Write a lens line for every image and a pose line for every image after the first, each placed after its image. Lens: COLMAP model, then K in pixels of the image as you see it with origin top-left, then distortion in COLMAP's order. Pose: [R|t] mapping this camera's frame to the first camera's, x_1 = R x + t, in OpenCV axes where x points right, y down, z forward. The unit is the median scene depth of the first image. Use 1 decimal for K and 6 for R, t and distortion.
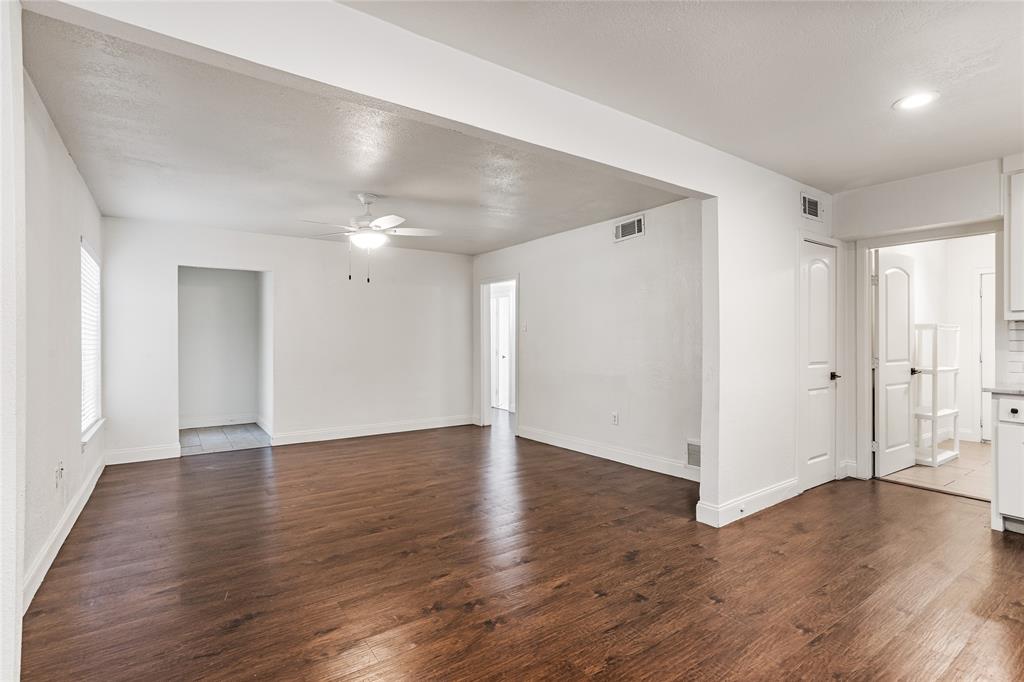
lens RADIAL K [[500.9, 0, 507.3], [0, 500.9, 340.5], [0, 0, 1]] dist [-0.042968, 0.026773]
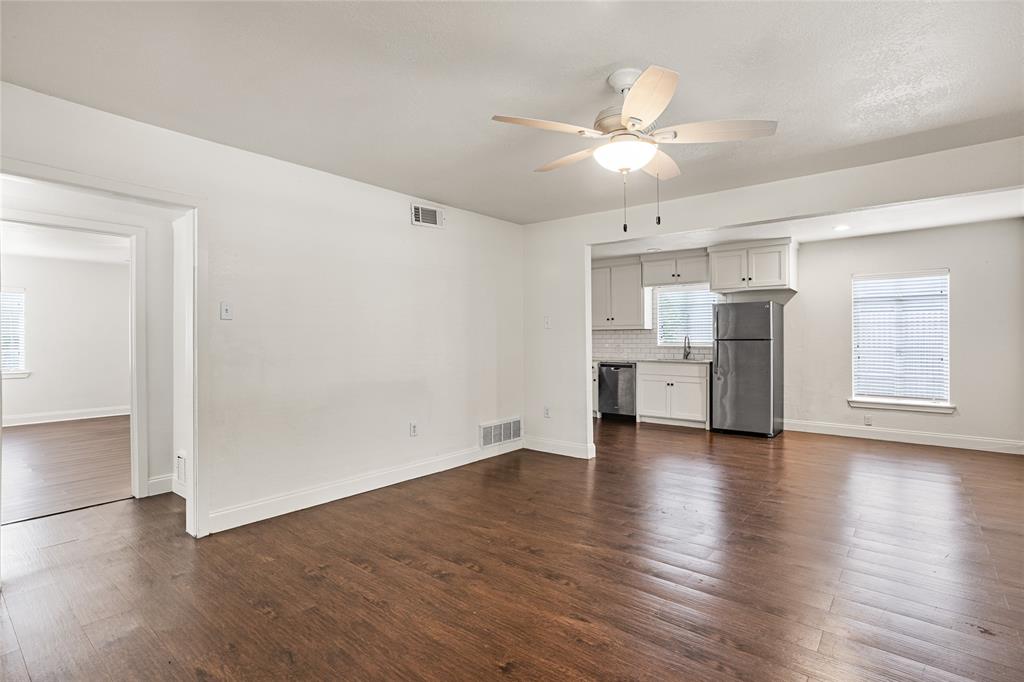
lens RADIAL K [[500.9, 0, 505.1], [0, 500.9, 338.9], [0, 0, 1]] dist [-0.042968, 0.026773]
pose [[-0.271533, 0.002213, 0.962427, -0.940141], [0.002388, 0.999996, -0.001626, 0.003438], [-0.962426, 0.001856, -0.271537, 1.555225]]
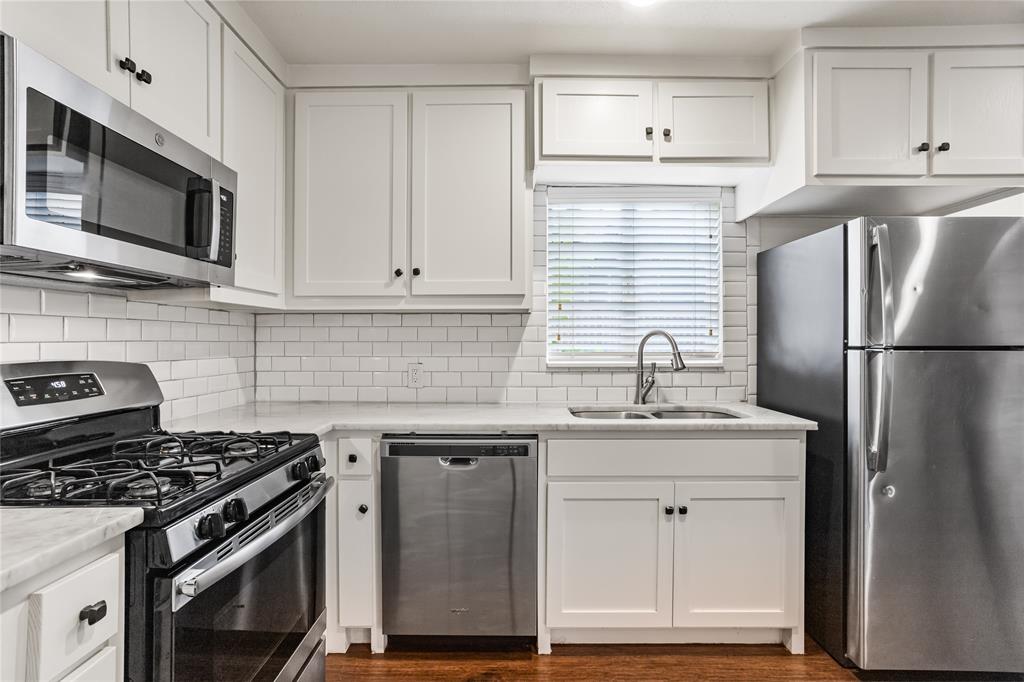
lens RADIAL K [[500.9, 0, 513.9], [0, 500.9, 339.4], [0, 0, 1]] dist [-0.042968, 0.026773]
pose [[-0.818145, 0.001517, 0.575011, 0.596978], [-0.000324, 0.999995, -0.003100, -0.001277], [-0.575012, -0.002722, -0.818140, 0.938440]]
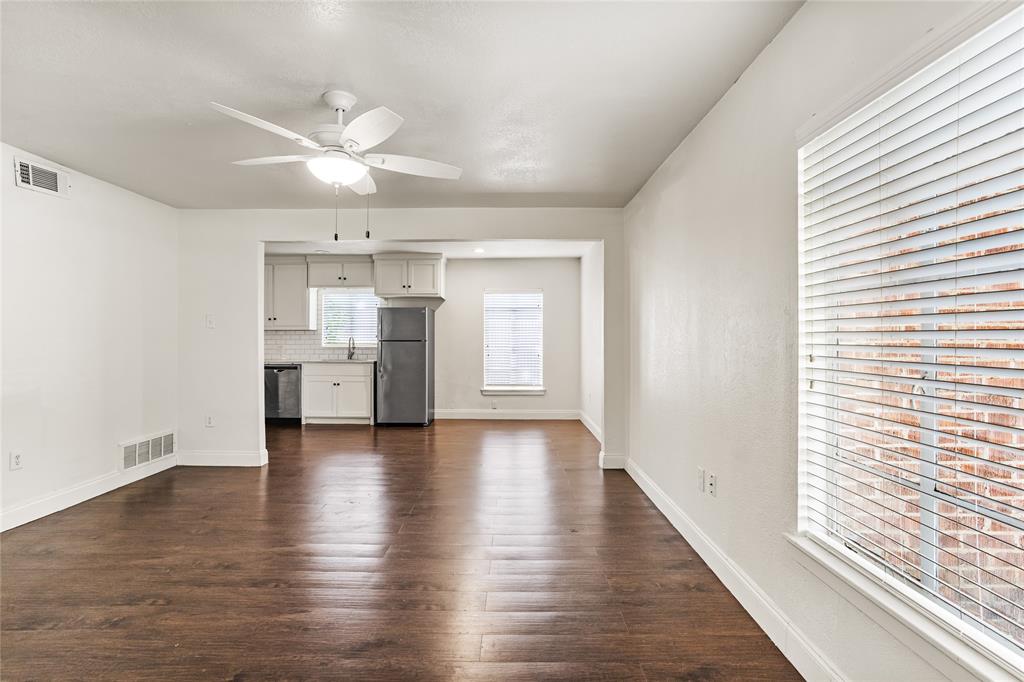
lens RADIAL K [[500.9, 0, 508.0], [0, 500.9, 333.5], [0, 0, 1]] dist [-0.042968, 0.026773]
pose [[-0.817171, 0.007870, 0.576341, -0.953880], [0.000479, 0.999916, -0.012976, 0.002909], [-0.576395, -0.010327, -0.817106, 1.642773]]
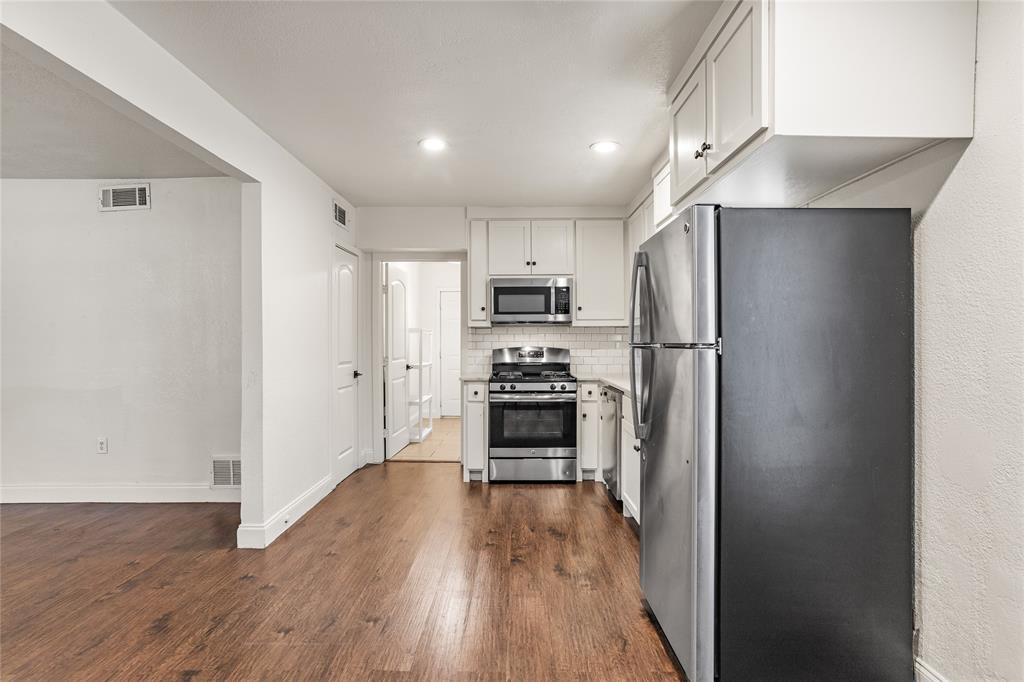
lens RADIAL K [[500.9, 0, 514.5], [0, 500.9, 340.9], [0, 0, 1]] dist [-0.042968, 0.026773]
pose [[0.576332, 0.000878, 0.817215, -0.043806], [0.000964, 0.999998, -0.001754, 0.001010], [-0.817215, 0.001799, 0.576330, 0.093654]]
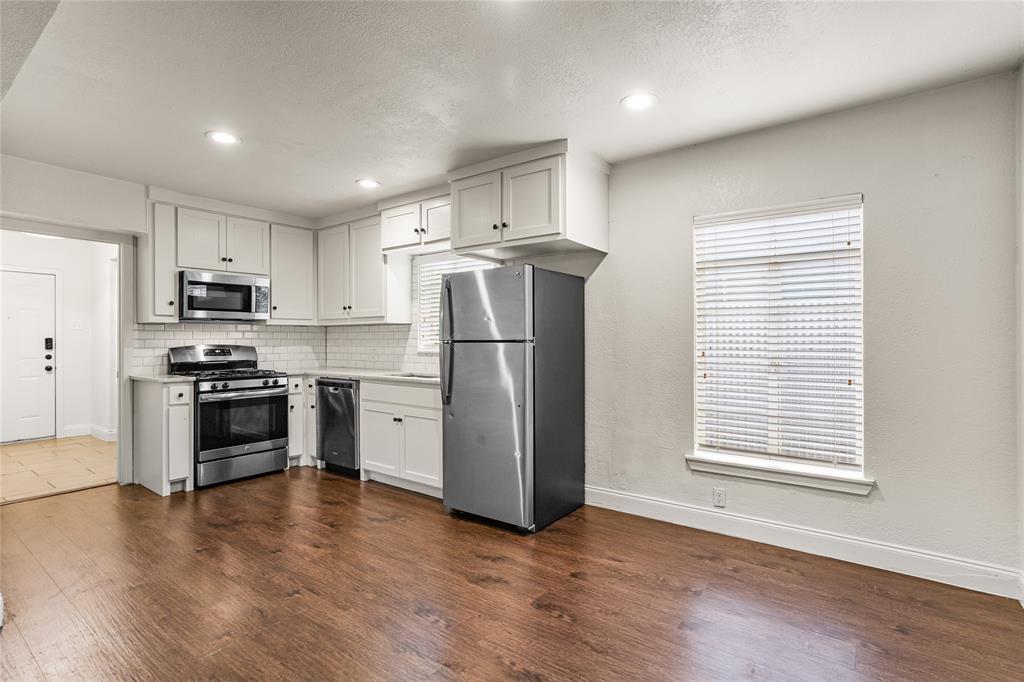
lens RADIAL K [[500.9, 0, 497.4], [0, 500.9, 337.2], [0, 0, 1]] dist [-0.042968, 0.026773]
pose [[-0.302025, 0.006123, 0.953280, -0.365110], [0.001297, 0.999981, -0.006012, 0.003515], [-0.953299, -0.000579, -0.302027, 0.527878]]
